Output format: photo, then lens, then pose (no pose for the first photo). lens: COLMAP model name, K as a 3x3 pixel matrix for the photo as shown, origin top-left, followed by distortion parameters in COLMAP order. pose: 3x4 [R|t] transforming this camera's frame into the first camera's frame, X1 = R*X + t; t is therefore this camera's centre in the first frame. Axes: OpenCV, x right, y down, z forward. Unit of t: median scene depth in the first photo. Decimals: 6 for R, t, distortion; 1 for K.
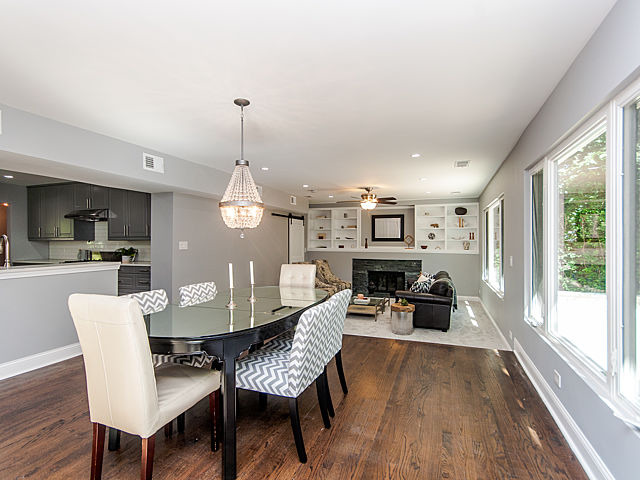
lens RADIAL K [[325.6, 0, 320.0], [0, 325.6, 240.0], [0, 0, 1]] dist [0.000409, 0.000881]
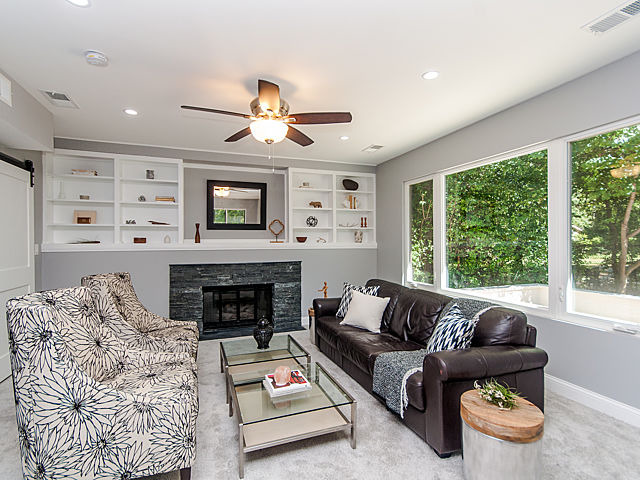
lens RADIAL K [[325.6, 0, 320.0], [0, 325.6, 240.0], [0, 0, 1]] dist [0.000409, 0.000881]
pose [[0.760402, -0.001698, 0.649451, -0.043846], [0.006715, 0.999964, -0.005248, 0.025636], [-0.649418, 0.008351, 0.760386, 0.501754]]
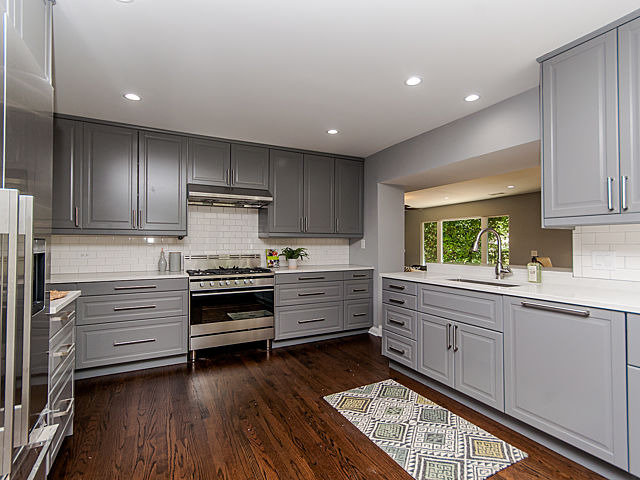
lens RADIAL K [[325.6, 0, 320.0], [0, 325.6, 240.0], [0, 0, 1]] dist [0.000409, 0.000881]
pose [[0.671047, 0.015624, 0.741251, -0.732149], [0.000076, 0.999776, -0.021141, 0.017792], [-0.741415, 0.014243, 0.670895, 0.299019]]
